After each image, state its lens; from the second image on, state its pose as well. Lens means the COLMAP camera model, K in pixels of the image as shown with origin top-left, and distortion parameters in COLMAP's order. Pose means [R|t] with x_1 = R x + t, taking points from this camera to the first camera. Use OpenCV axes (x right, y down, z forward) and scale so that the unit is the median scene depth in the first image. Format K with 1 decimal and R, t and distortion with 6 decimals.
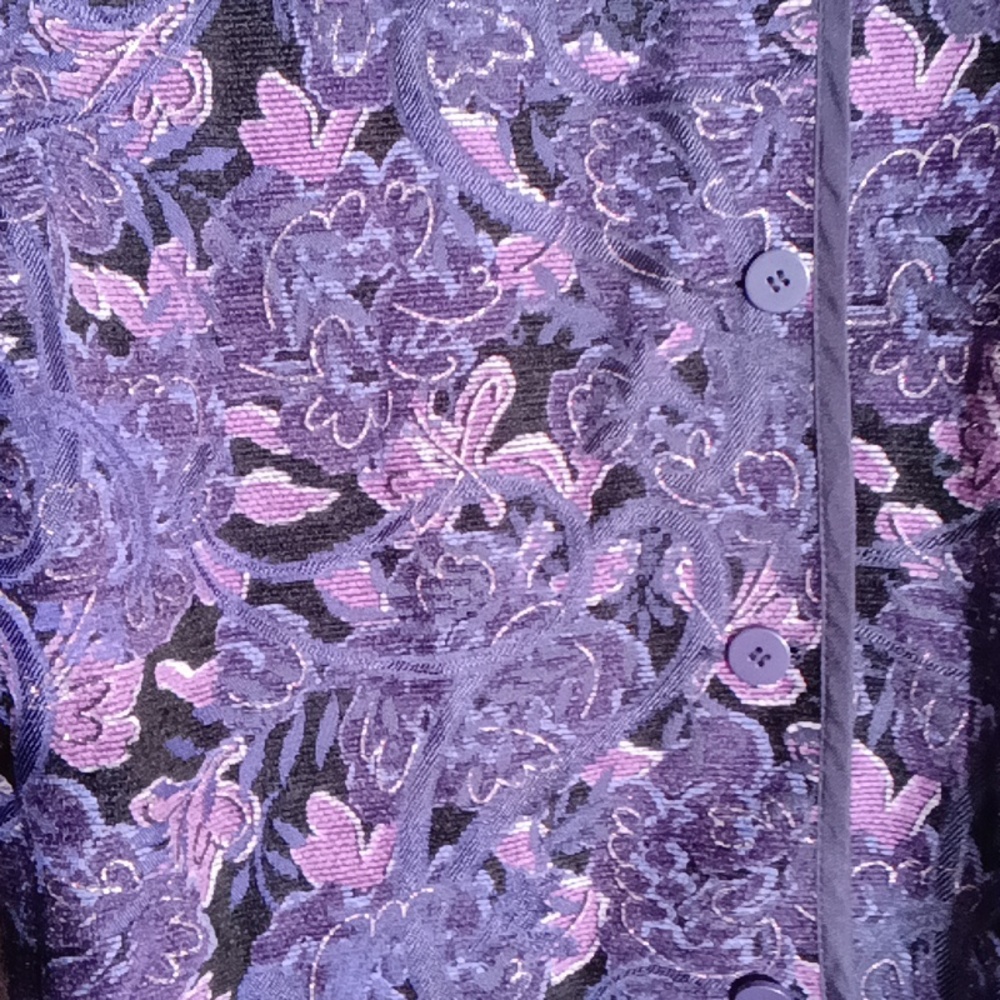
lens RADIAL K [[1265.2, 0, 489.2], [0, 1265.2, 496.2], [0, 0, 1]] dist [0.133495, -0.154158]
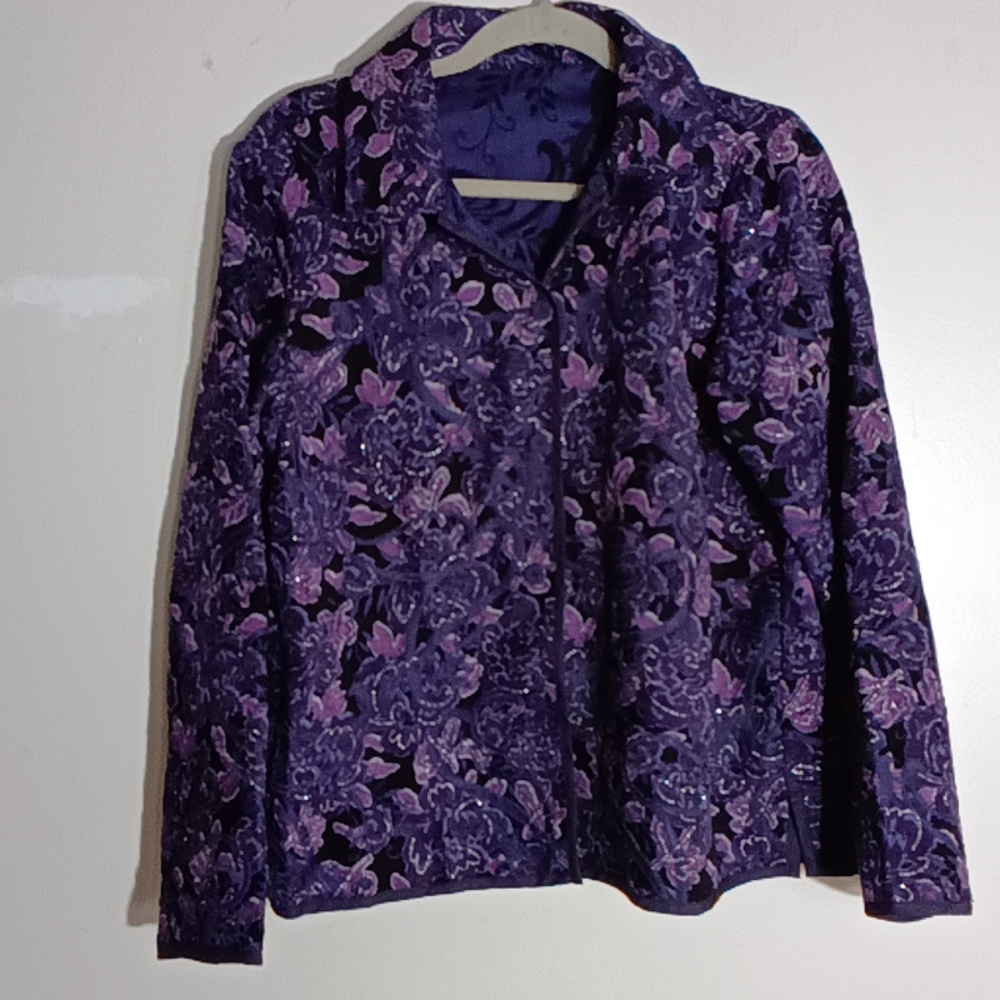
lens RADIAL K [[1265.2, 0, 489.2], [0, 1265.2, 496.2], [0, 0, 1]] dist [0.133495, -0.154158]
pose [[0.999906, 0.013468, 0.002476, 0.102596], [-0.013356, 0.999083, -0.040668, 0.069179], [-0.003021, 0.040631, 0.999170, -1.823989]]
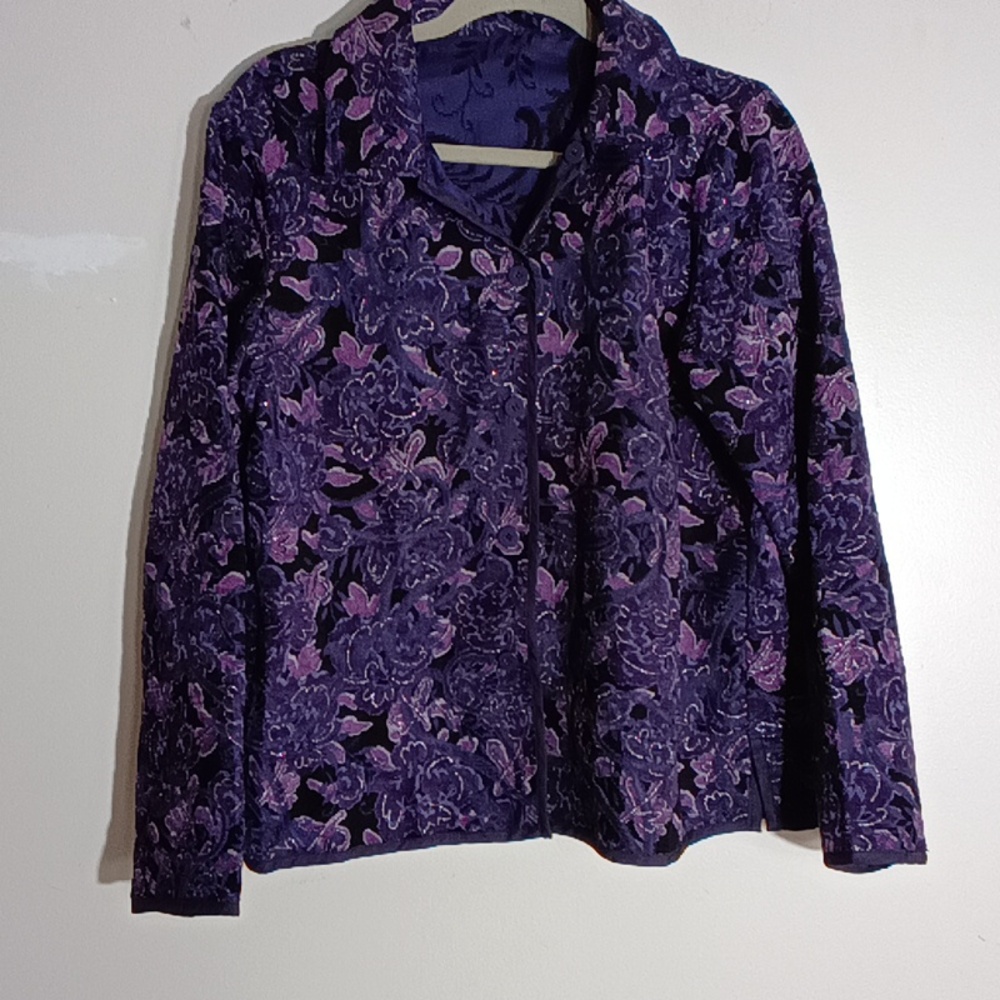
lens RADIAL K [[1265.2, 0, 489.2], [0, 1265.2, 496.2], [0, 0, 1]] dist [0.133495, -0.154158]
pose [[0.998667, 0.022882, 0.046258, 0.035103], [-0.021603, 0.999375, -0.027974, 0.116890], [-0.046869, 0.026938, 0.998538, -1.866518]]
